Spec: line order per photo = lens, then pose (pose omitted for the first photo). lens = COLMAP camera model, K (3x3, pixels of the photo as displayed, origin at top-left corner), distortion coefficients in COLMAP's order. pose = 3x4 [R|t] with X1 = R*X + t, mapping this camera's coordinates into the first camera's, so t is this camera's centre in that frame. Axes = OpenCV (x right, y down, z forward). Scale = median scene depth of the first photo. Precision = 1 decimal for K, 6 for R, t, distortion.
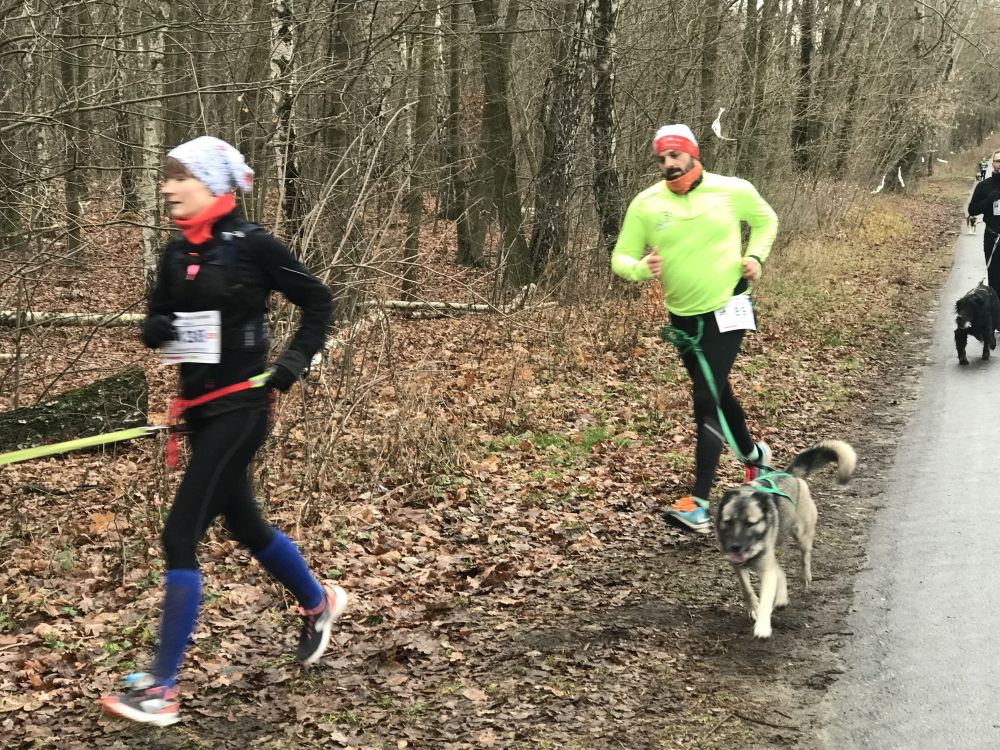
lens RADIAL K [[1865.8, 0, 493.7], [0, 1865.8, 375.5], [0, 0, 1]] dist [-0.013315, 0.994974]
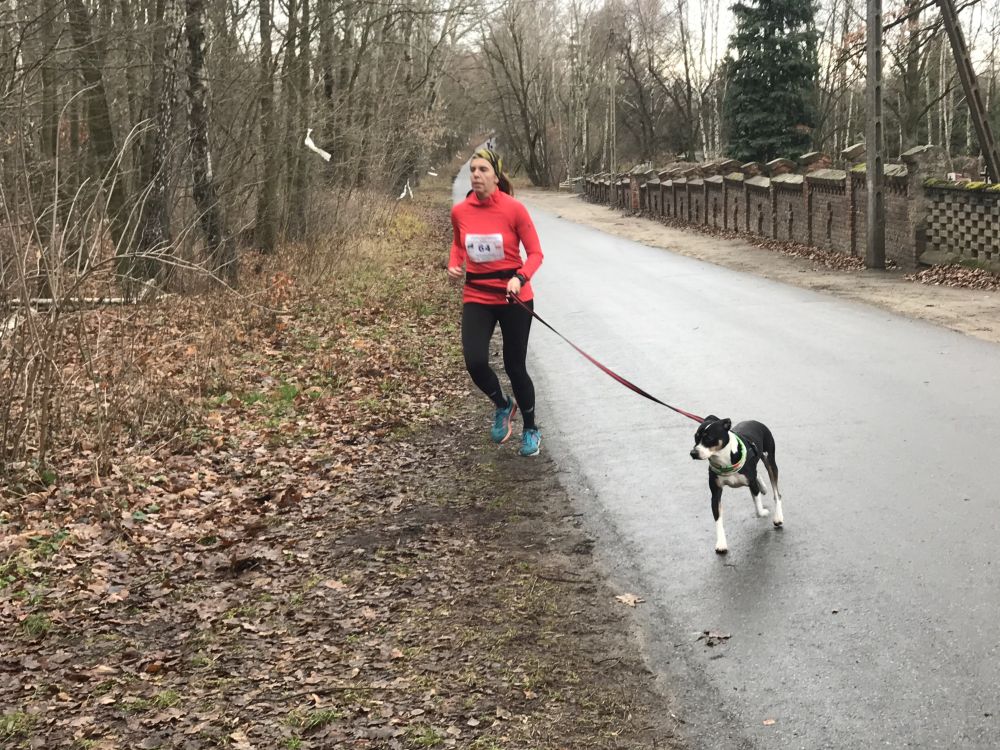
lens RADIAL K [[1518.2, 0, 505.3], [0, 1518.2, 380.6], [0, 0, 1]] dist [0.239068, -1.072131]
pose [[0.956963, -0.064039, 0.283055, -0.120185], [0.059170, 0.997916, 0.025725, 0.009544], [-0.284113, -0.007870, 0.958759, -0.010767]]
